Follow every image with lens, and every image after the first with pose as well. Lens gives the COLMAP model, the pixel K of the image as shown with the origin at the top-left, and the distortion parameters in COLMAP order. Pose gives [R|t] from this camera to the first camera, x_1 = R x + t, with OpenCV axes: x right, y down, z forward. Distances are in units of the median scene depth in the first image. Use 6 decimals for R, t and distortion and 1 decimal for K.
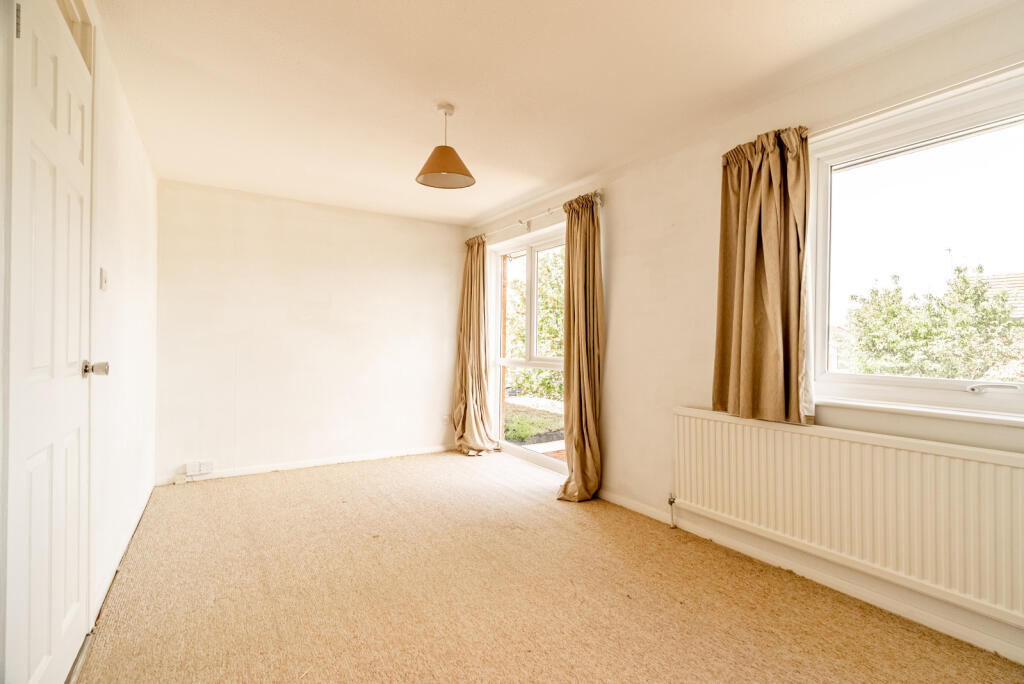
lens RADIAL K [[477.2, 0, 518.8], [0, 477.2, 343.1], [0, 0, 1]] dist [-0.011014, 0.001778]
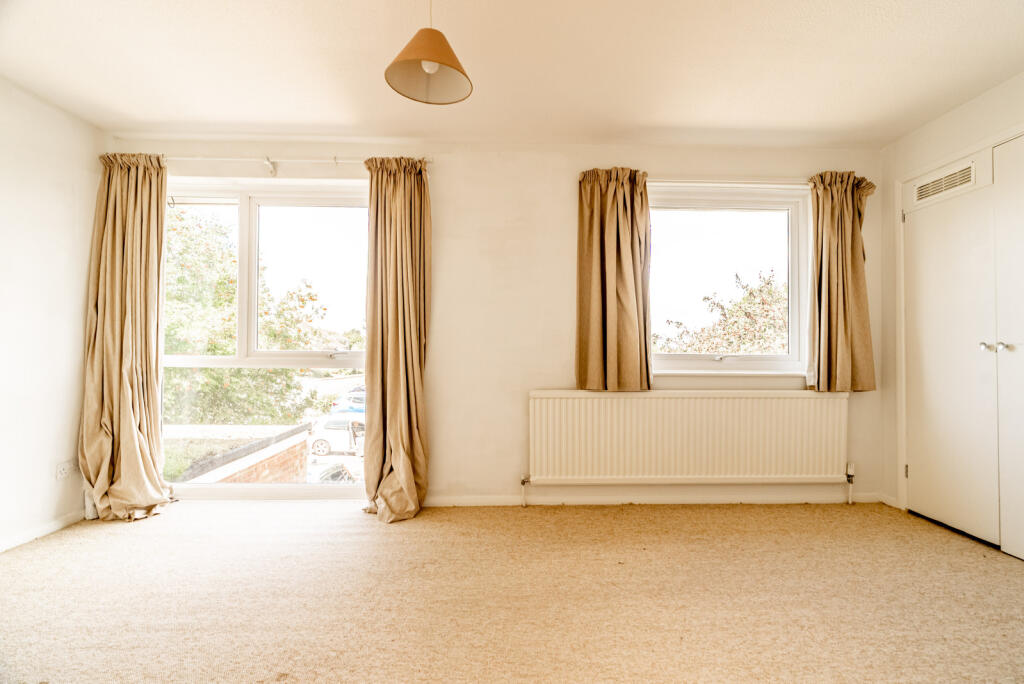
lens RADIAL K [[477.2, 0, 513.0], [0, 477.2, 341.7], [0, 0, 1]] dist [-0.011014, 0.001778]
pose [[0.518654, 0.005541, 0.854967, -0.562165], [0.000551, 0.999977, -0.006815, 0.029511], [-0.854984, 0.004005, 0.518638, 0.450819]]
